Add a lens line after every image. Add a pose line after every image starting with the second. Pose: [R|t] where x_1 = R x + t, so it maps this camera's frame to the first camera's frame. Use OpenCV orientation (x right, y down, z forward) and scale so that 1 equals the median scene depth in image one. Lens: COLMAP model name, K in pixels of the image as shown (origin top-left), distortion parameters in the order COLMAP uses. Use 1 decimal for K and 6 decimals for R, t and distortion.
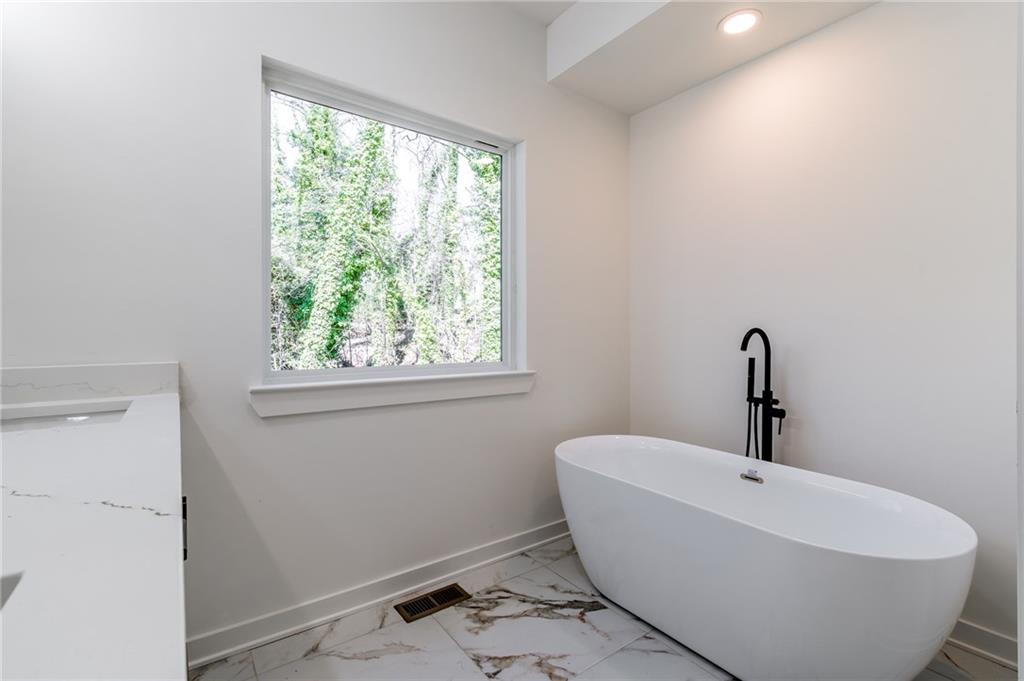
lens RADIAL K [[460.9, 0, 512.6], [0, 460.9, 336.4], [0, 0, 1]] dist [-0.000804, -0.000218]
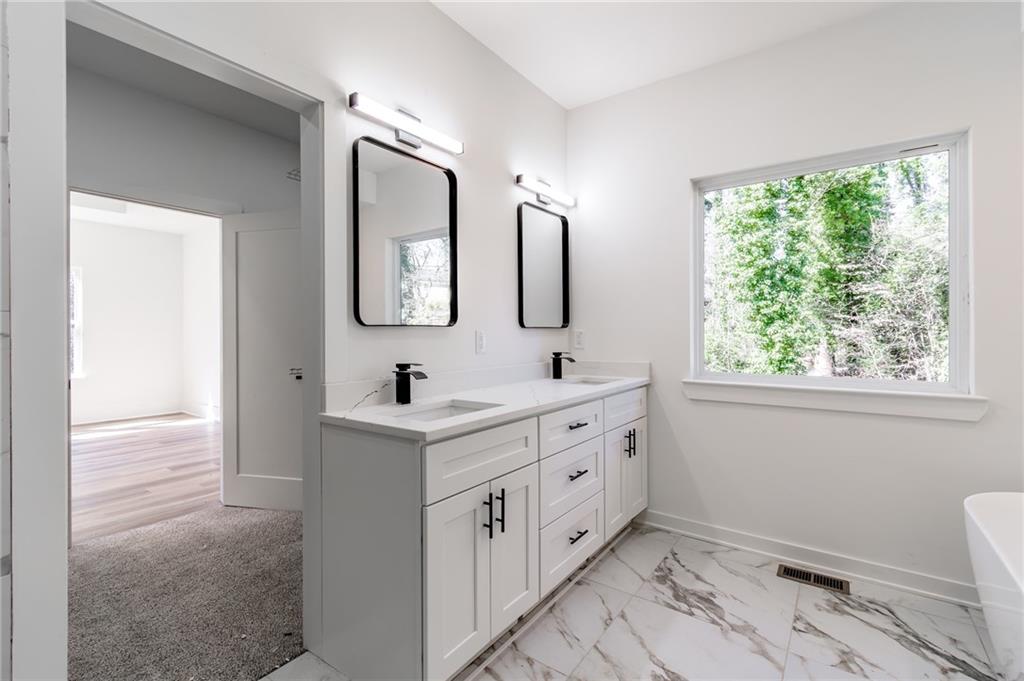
lens RADIAL K [[460.9, 0, 515.5], [0, 460.9, 336.9], [0, 0, 1]] dist [-0.000804, -0.000218]
pose [[0.298369, 0.005960, -0.954432, 0.733473], [-0.003273, 0.999981, 0.005222, -0.044760], [0.954445, 0.001566, 0.298383, -0.074716]]
